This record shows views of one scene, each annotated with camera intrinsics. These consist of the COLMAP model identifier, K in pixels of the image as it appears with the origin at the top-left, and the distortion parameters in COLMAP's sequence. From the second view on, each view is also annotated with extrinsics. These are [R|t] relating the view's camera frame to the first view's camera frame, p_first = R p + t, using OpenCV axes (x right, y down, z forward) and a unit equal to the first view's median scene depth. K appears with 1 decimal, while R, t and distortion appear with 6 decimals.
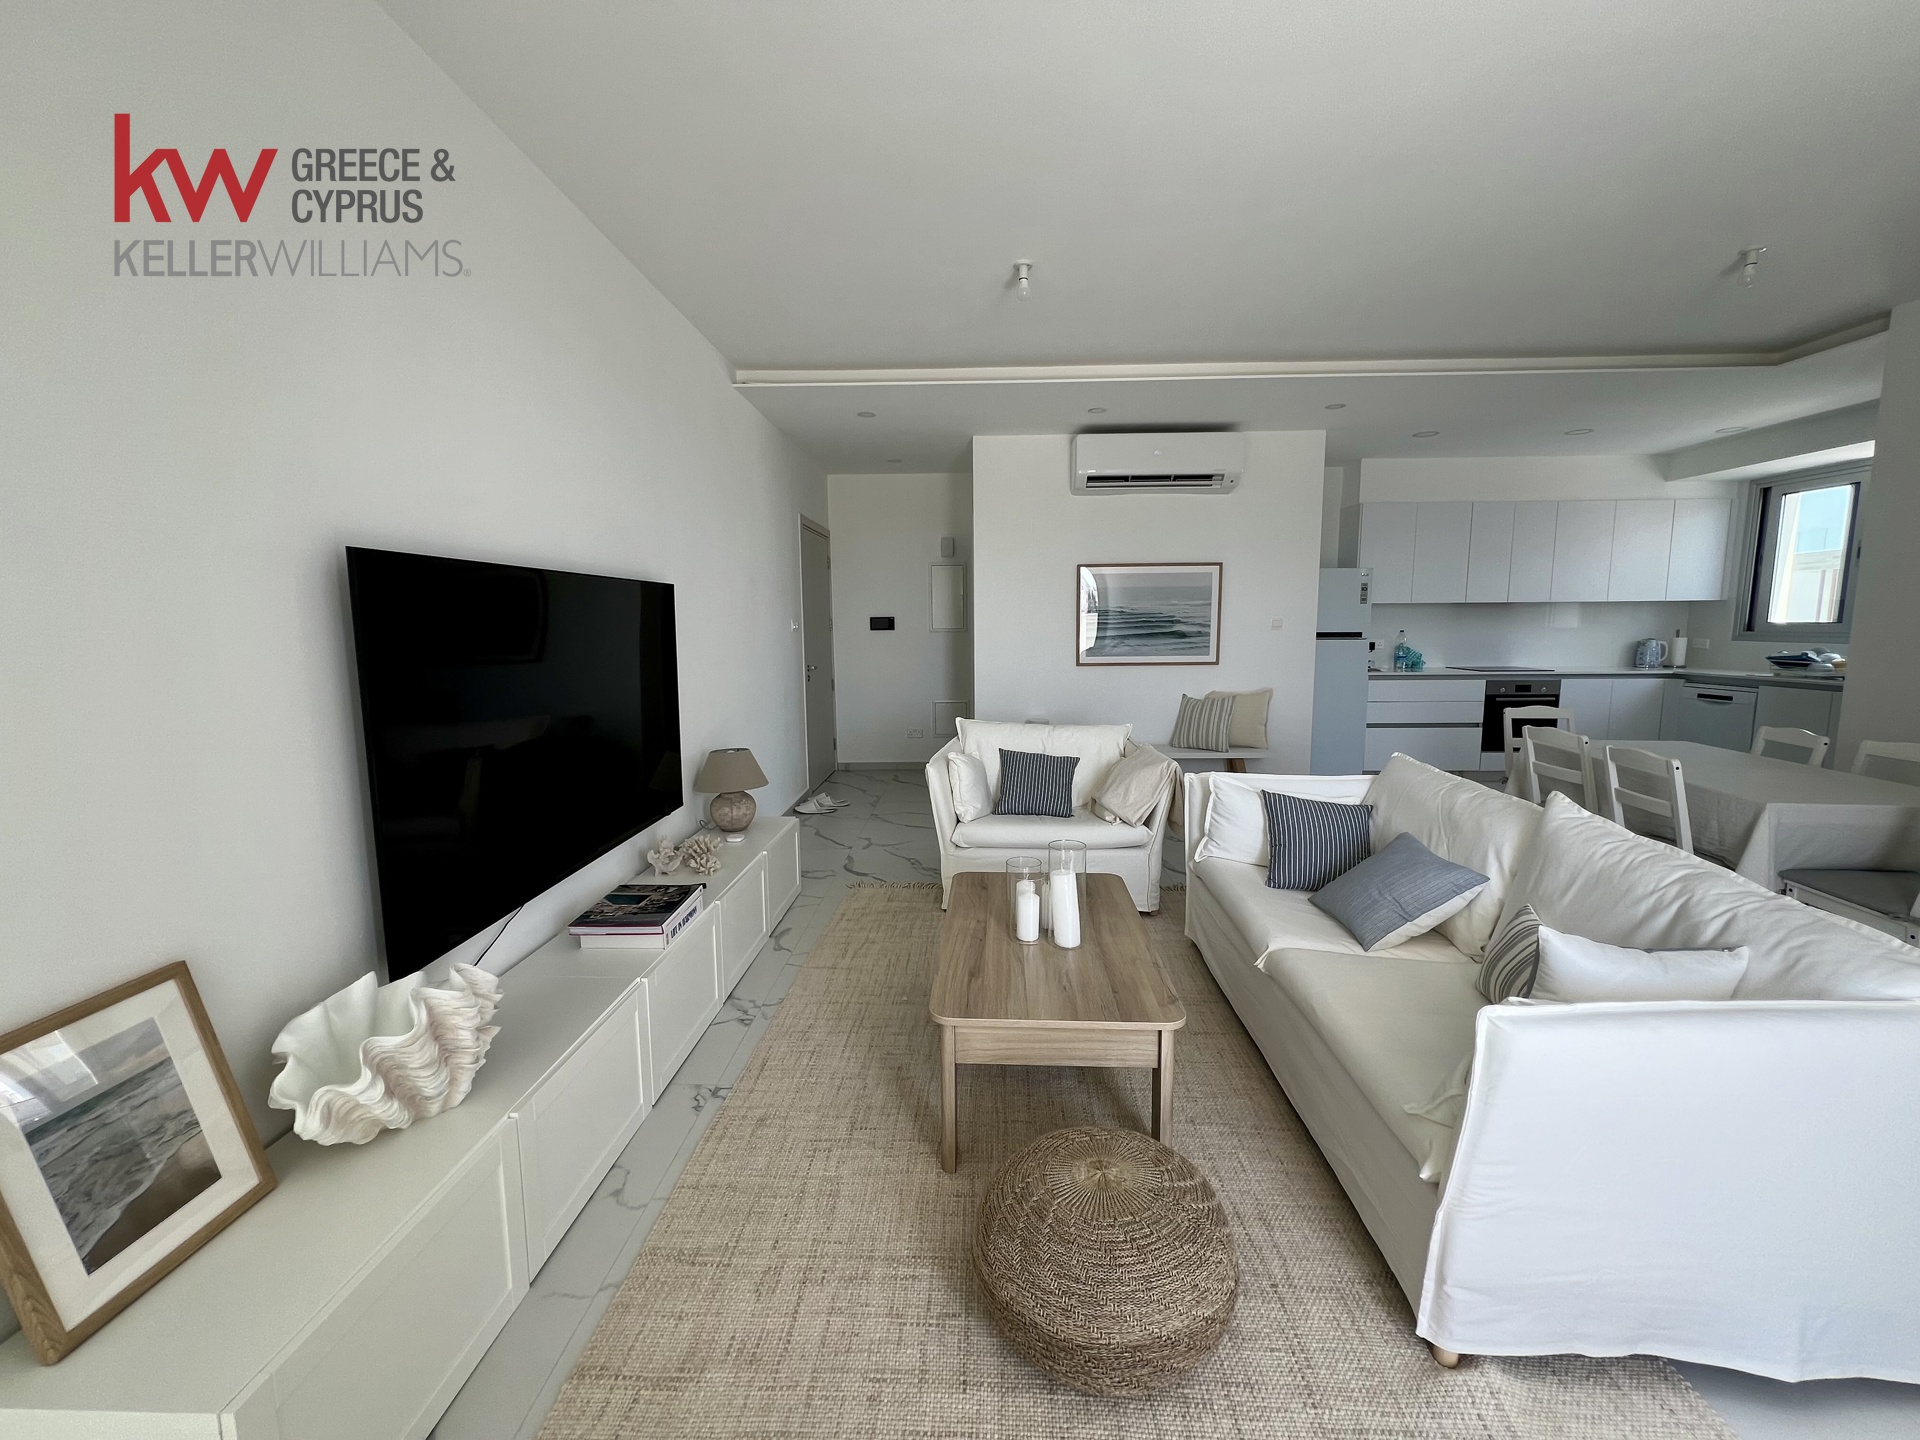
lens RADIAL K [[763.5, 0, 963.1], [0, 763.5, 722.3], [0, 0, 1]] dist [-0.008997, -0.000379]
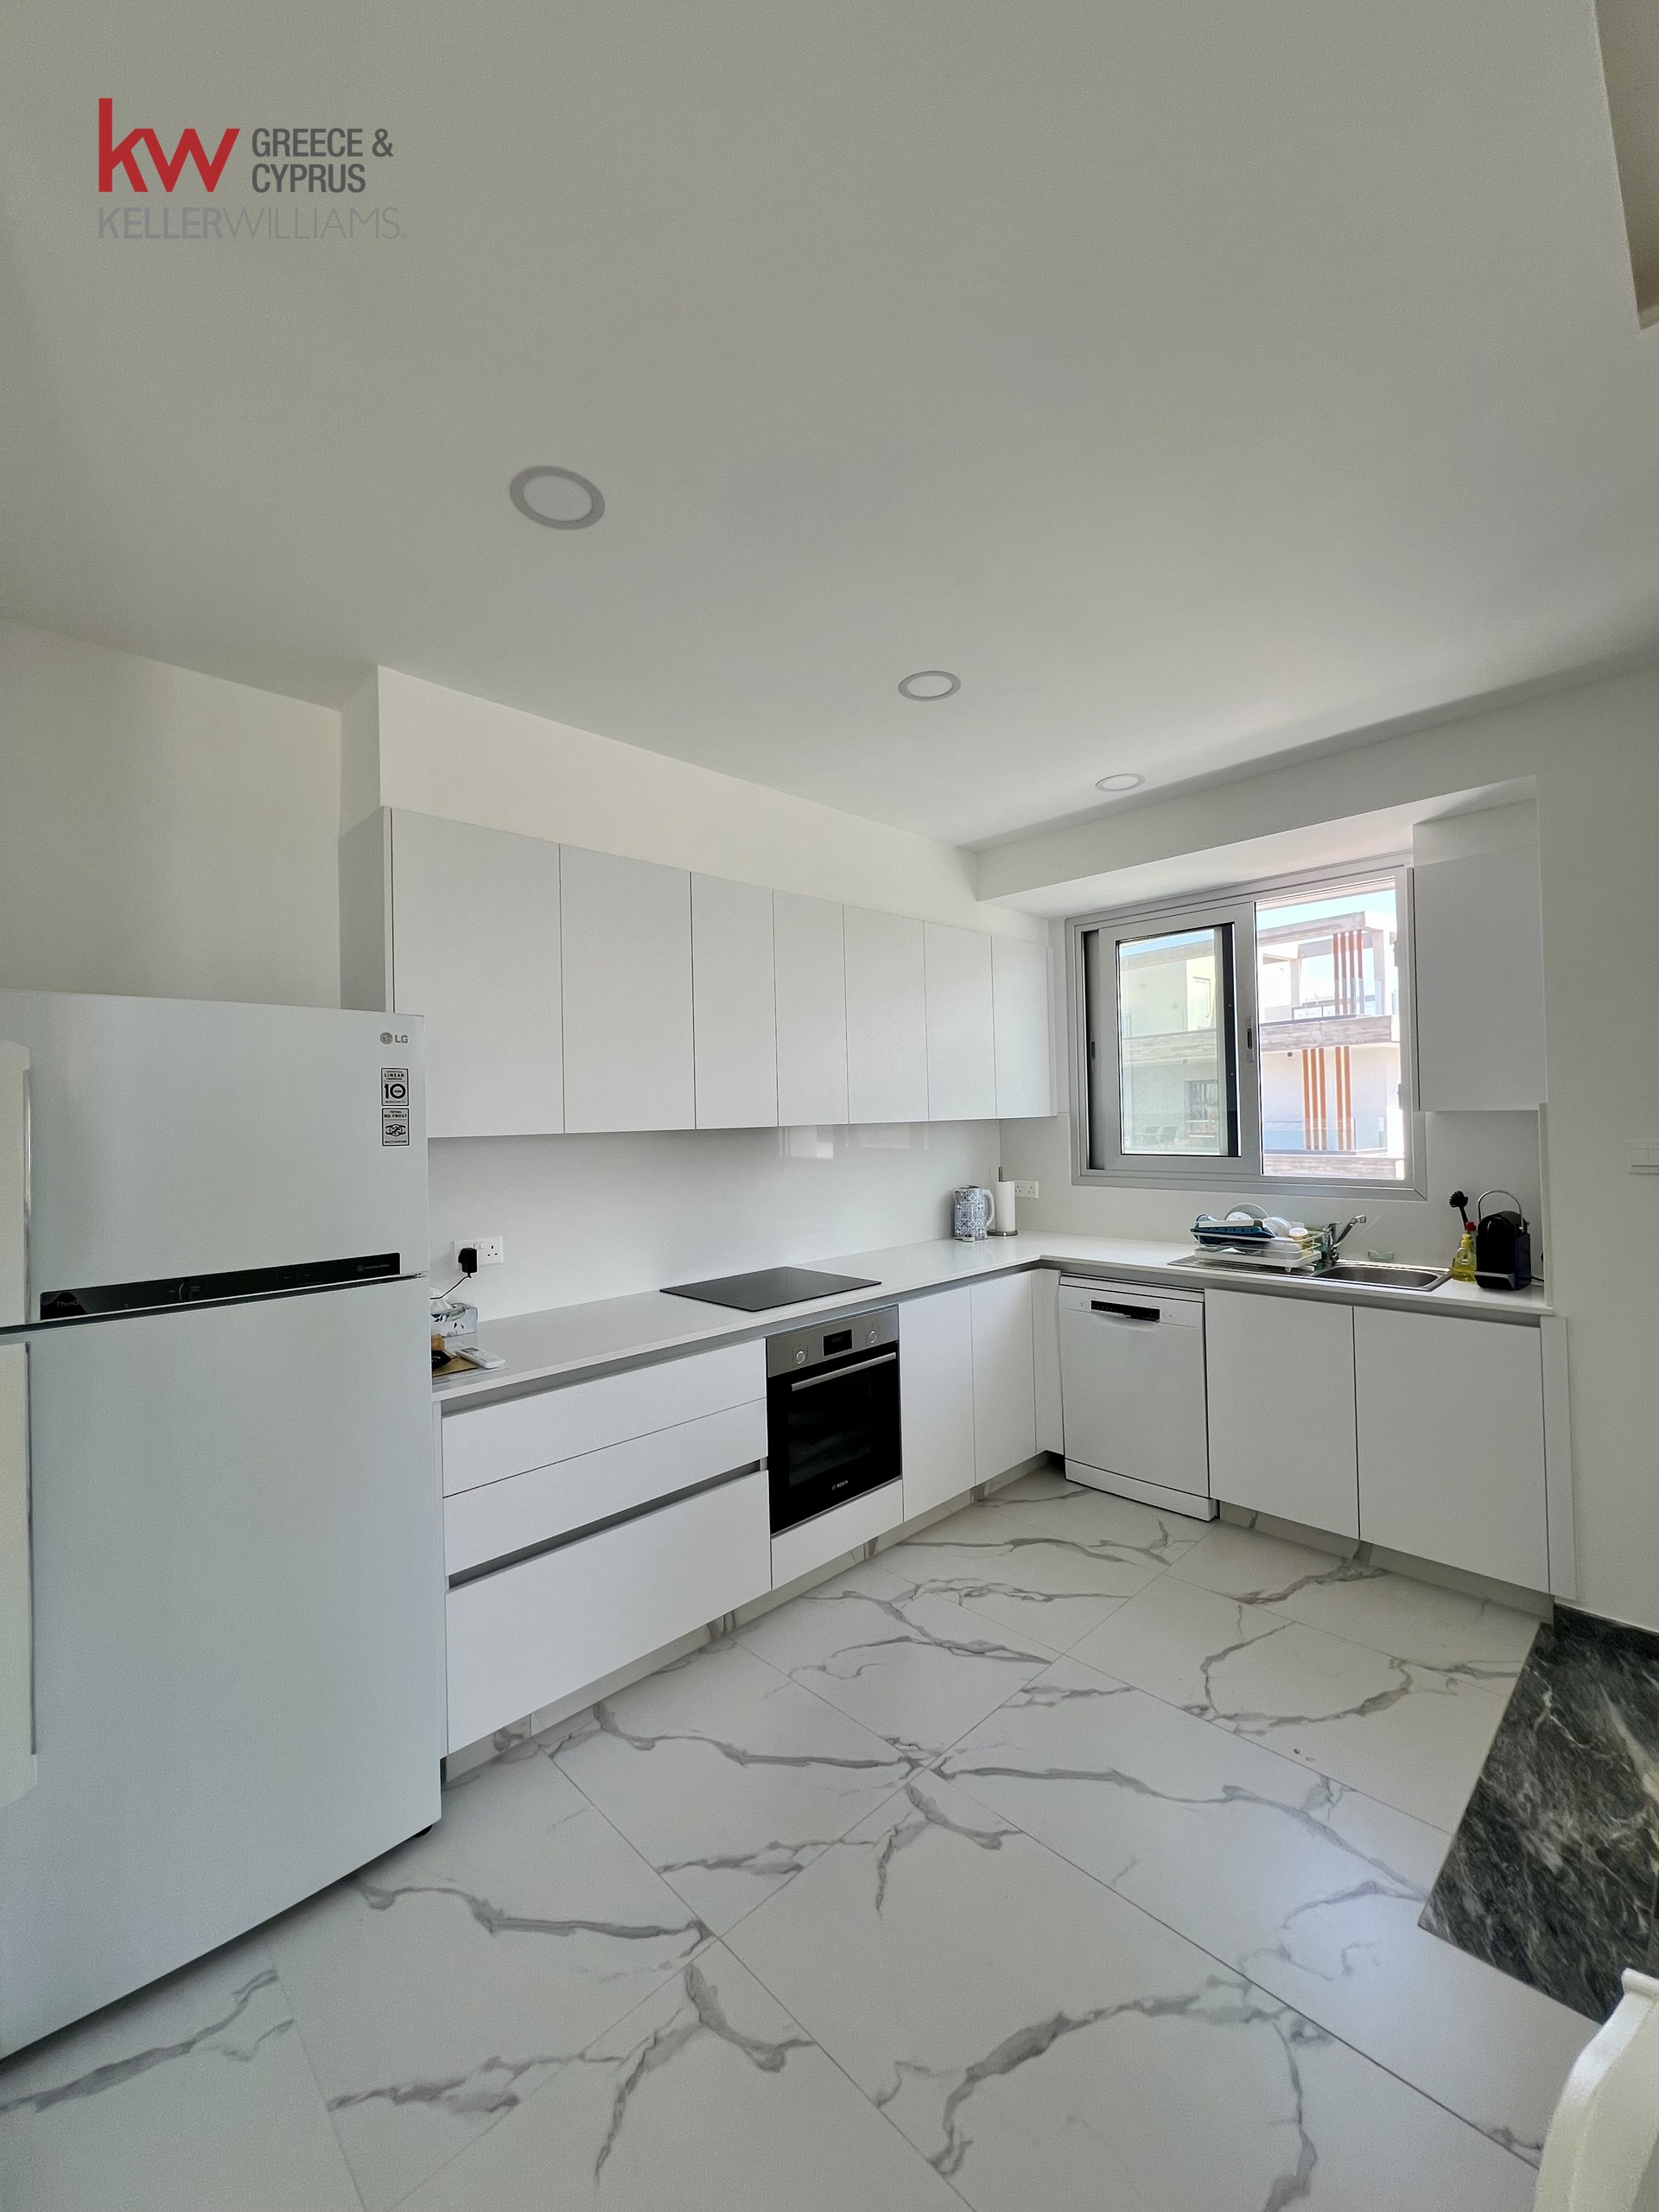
lens RADIAL K [[883.8, 0, 831.1], [0, 883.8, 1102.1], [0, 0, 1]] dist [-0.011287, 0.000185]
pose [[0.687527, 0.005048, 0.726141, 0.401274], [0.108512, 0.988034, -0.109610, -0.118637], [-0.718005, 0.154155, 0.678752, 0.671975]]
